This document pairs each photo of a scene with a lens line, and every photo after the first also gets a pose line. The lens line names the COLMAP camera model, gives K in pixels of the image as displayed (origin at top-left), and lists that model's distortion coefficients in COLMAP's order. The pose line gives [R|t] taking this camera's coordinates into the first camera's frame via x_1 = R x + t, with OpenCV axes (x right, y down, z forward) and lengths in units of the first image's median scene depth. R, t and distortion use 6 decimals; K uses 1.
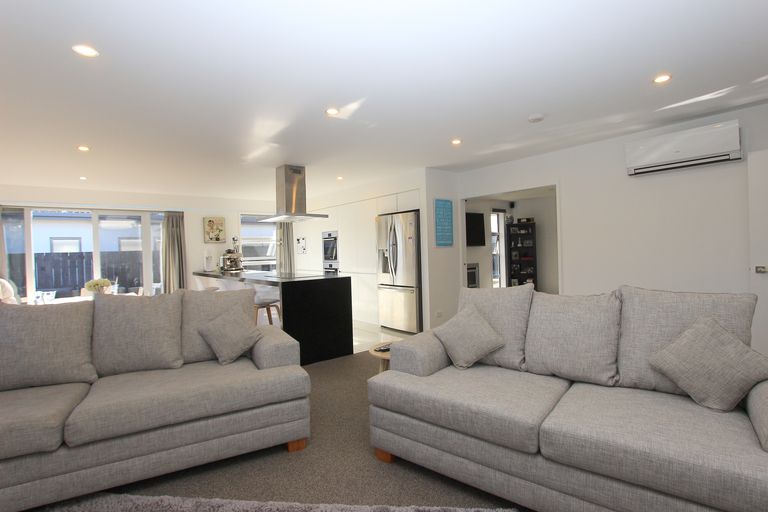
lens RADIAL K [[363.8, 0, 384.4], [0, 363.8, 252.3], [0, 0, 1]] dist [-0.004385, -0.000911]
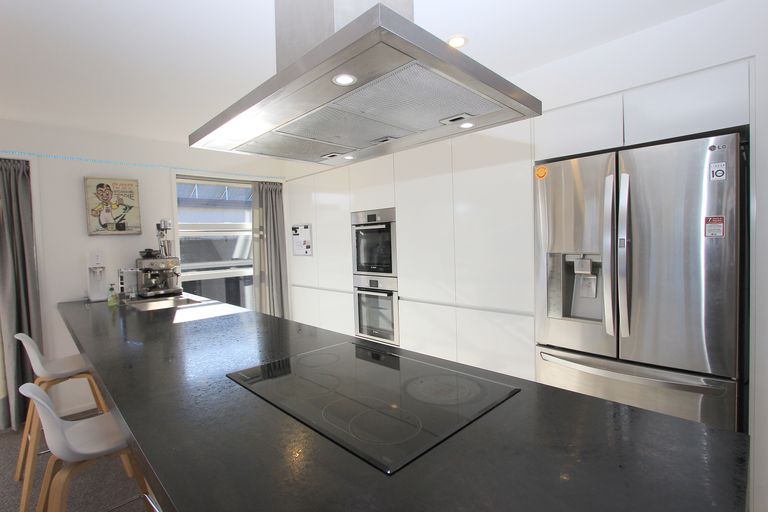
lens RADIAL K [[363.8, 0, 381.9], [0, 363.8, 253.7], [0, 0, 1]] dist [-0.004385, -0.000911]
pose [[0.997356, -0.004648, 0.072523, -0.167219], [0.002432, 0.999529, 0.030608, -0.015602], [-0.072631, -0.030350, 0.996897, 0.521286]]
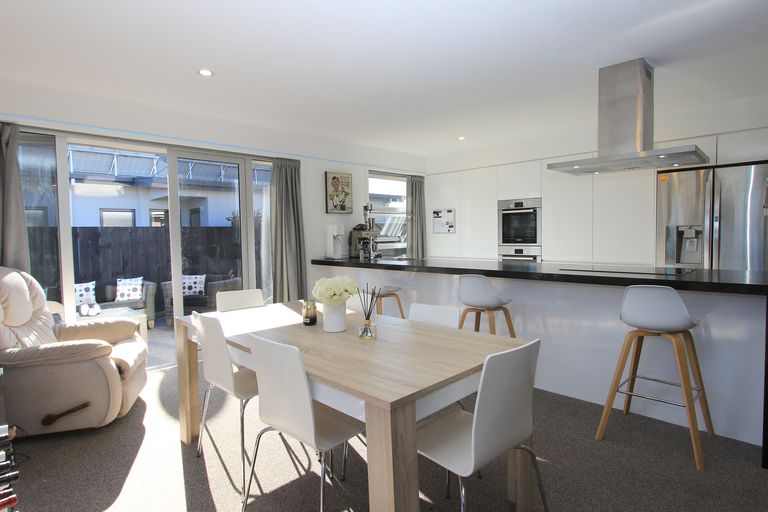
lens RADIAL K [[402.1, 0, 386.2], [0, 402.1, 259.6], [0, 0, 1]] dist [-0.006894, 0.000045]
pose [[0.995982, 0.008474, 0.089155, -0.440923], [-0.013730, 0.998193, 0.058497, 0.012049], [-0.088498, -0.059486, 0.994299, 0.290932]]
